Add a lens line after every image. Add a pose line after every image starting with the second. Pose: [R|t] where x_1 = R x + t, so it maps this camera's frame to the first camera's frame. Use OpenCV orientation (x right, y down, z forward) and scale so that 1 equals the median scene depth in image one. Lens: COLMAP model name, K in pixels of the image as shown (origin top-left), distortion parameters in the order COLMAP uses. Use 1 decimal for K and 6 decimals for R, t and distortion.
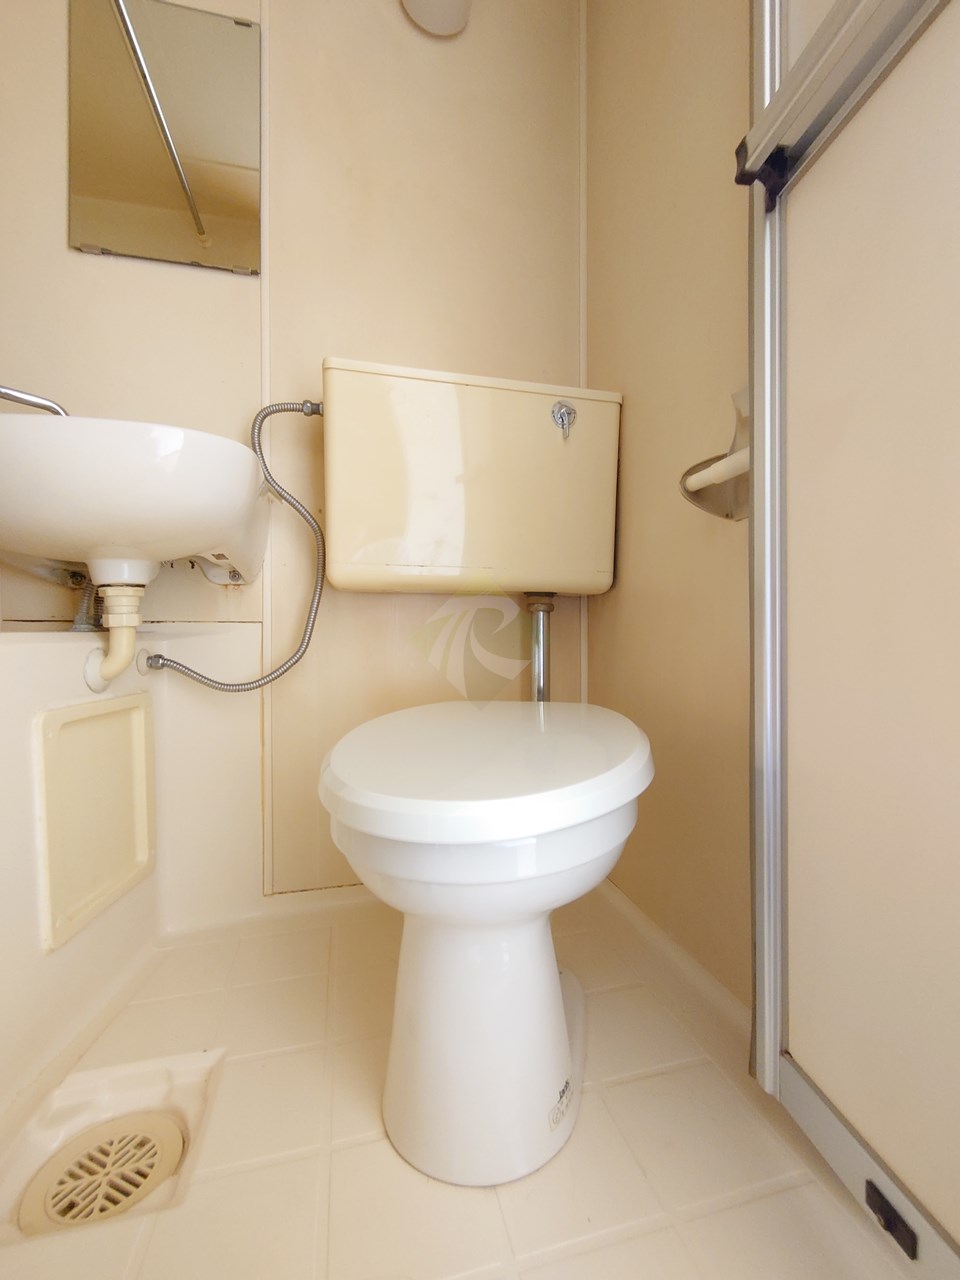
lens RADIAL K [[544.6, 0, 480.0], [0, 544.6, 640.0], [0, 0, 1]] dist [0.002178, 0.000616]
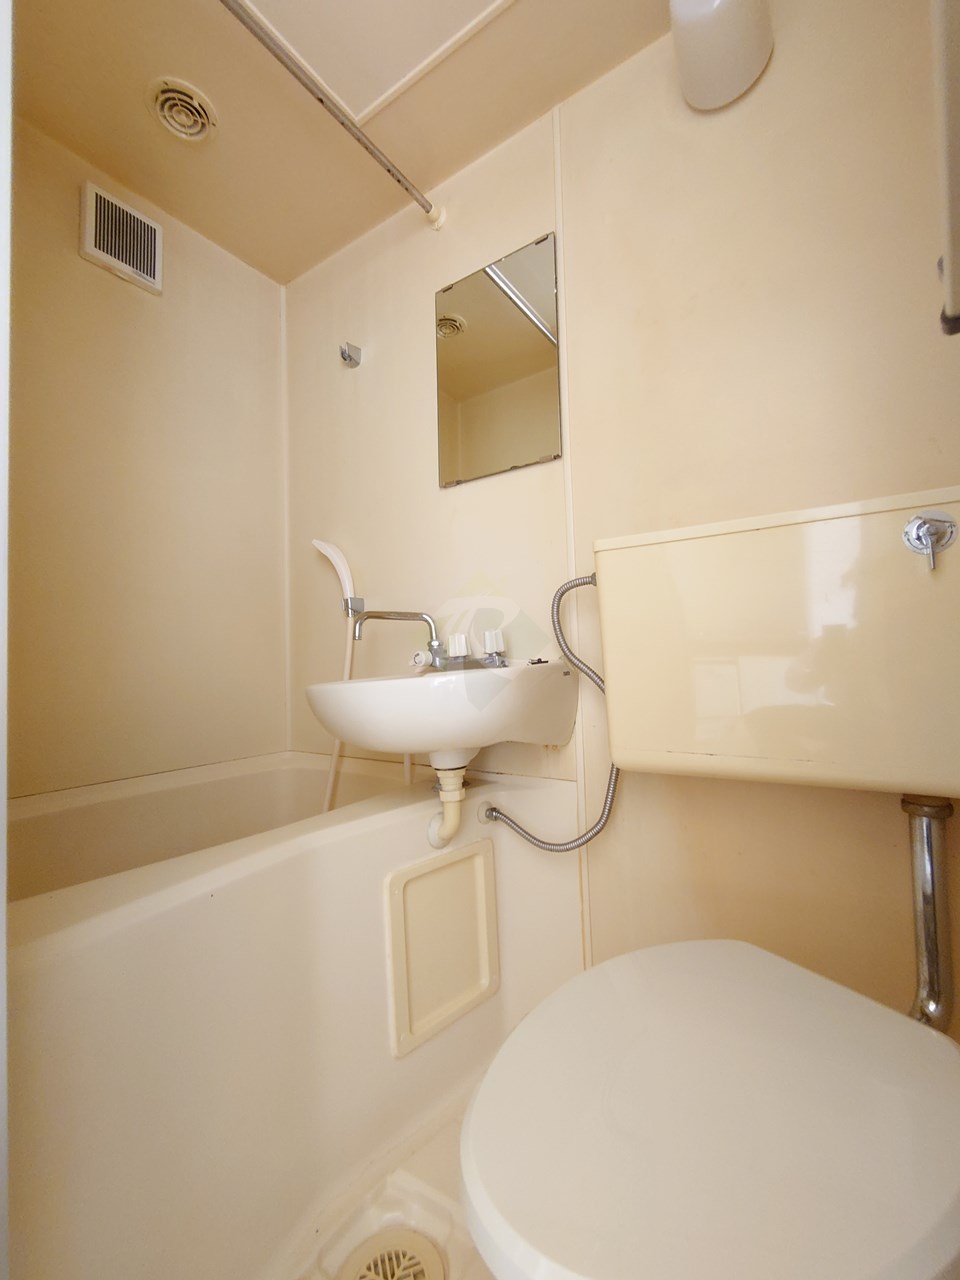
lens RADIAL K [[553.4, 0, 480.0], [0, 553.4, 640.0], [0, 0, 1]] dist [-0.002124, 0.000039]
pose [[0.670316, -0.046489, -0.740618, 0.304312], [0.024905, 0.998883, -0.040160, -0.298853], [0.741658, 0.008475, 0.670725, 0.174773]]
